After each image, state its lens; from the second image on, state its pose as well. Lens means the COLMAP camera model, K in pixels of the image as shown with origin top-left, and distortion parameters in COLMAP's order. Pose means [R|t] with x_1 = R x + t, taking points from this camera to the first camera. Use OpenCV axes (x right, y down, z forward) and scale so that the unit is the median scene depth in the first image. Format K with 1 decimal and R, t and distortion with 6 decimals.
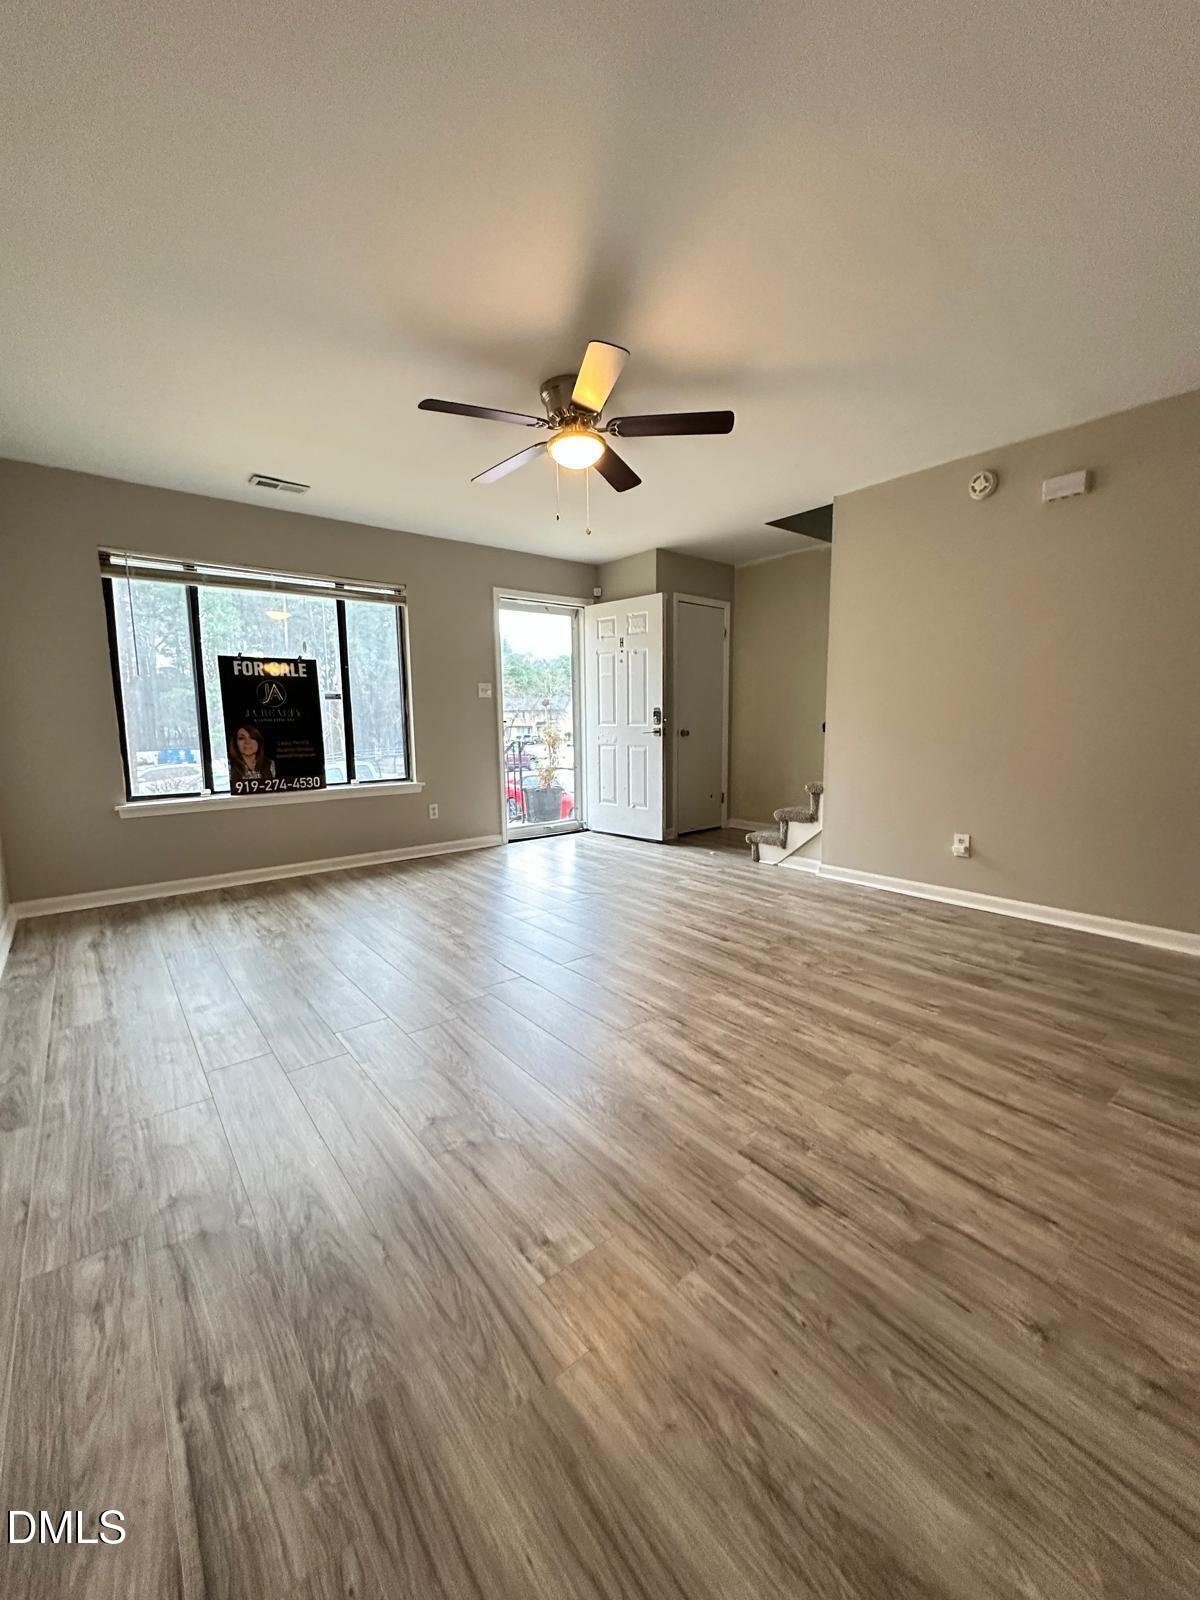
lens RADIAL K [[643.5, 0, 600.0], [0, 643.5, 800.0], [0, 0, 1]] dist [0.012207, -0.000746]
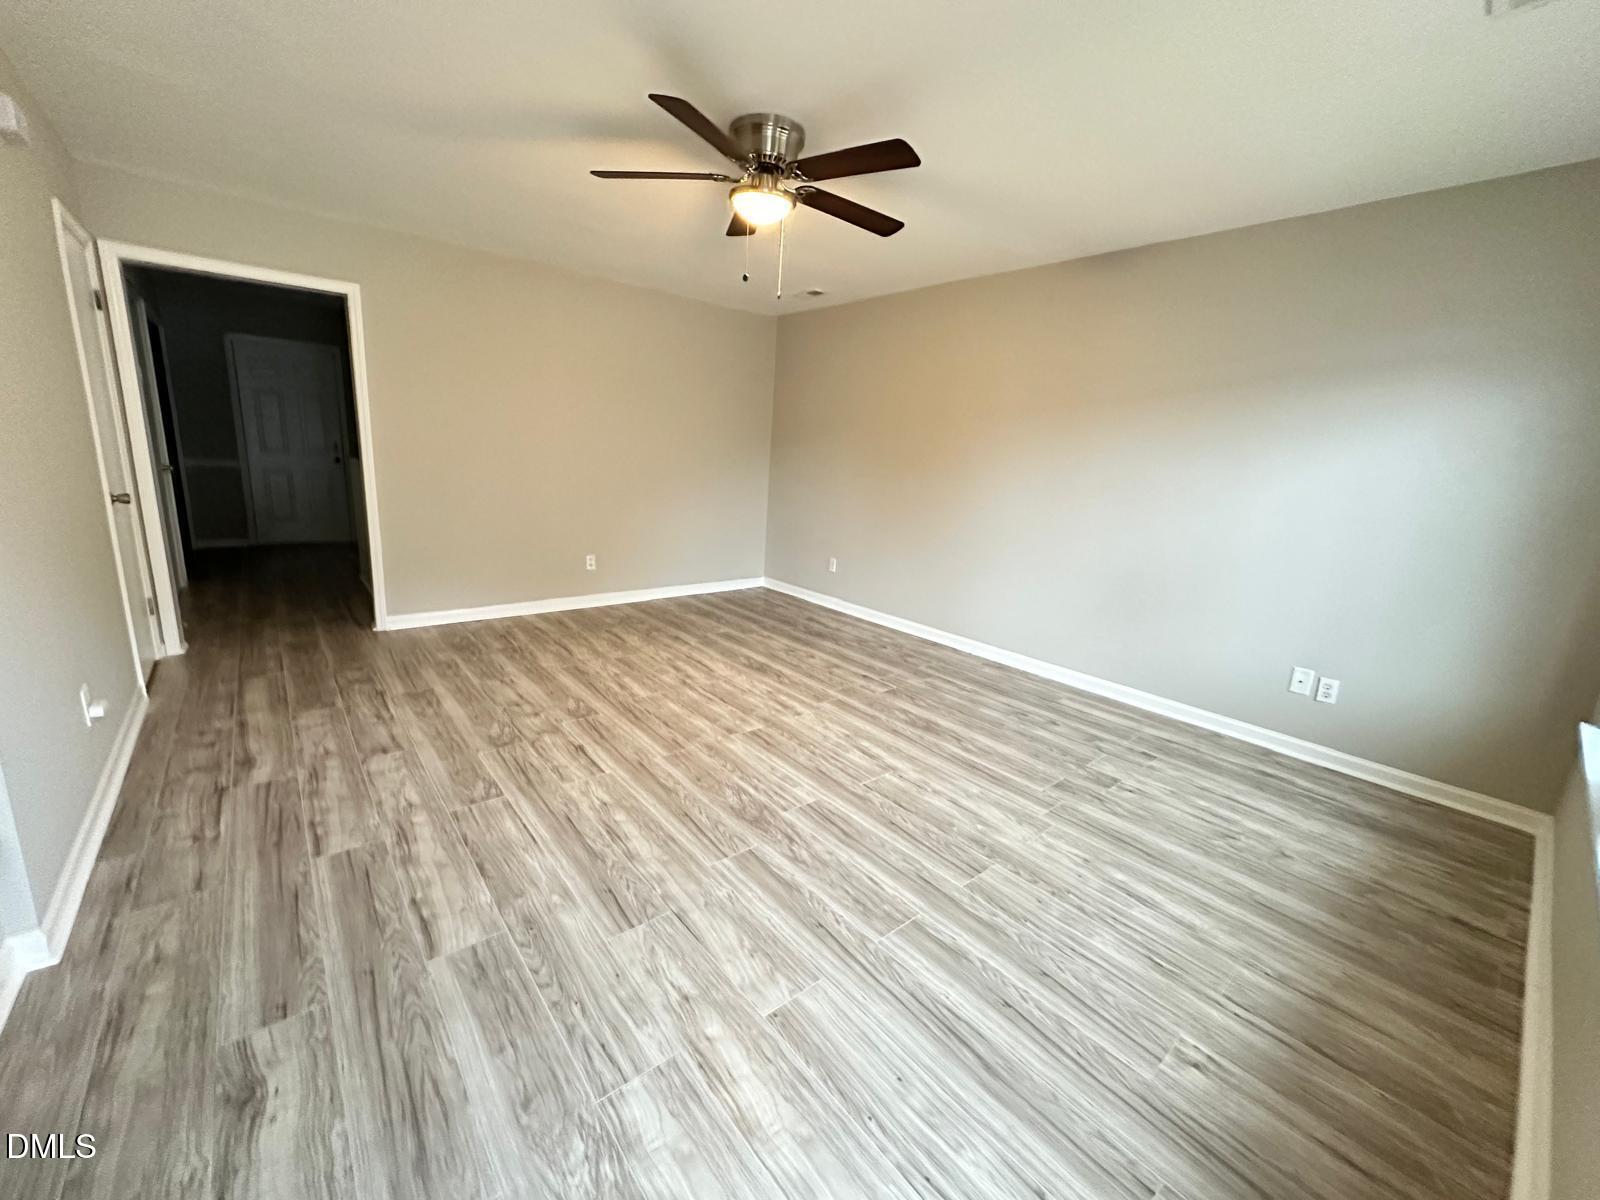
lens RADIAL K [[643.5, 0, 800.0], [0, 643.5, 600.0], [0, 0, 1]] dist [0.012207, -0.000746]
pose [[-0.998801, -0.040656, -0.027285, -0.088814], [-0.047683, 0.934258, 0.353396, -0.345667], [0.011123, 0.354274, -0.935076, 2.023708]]
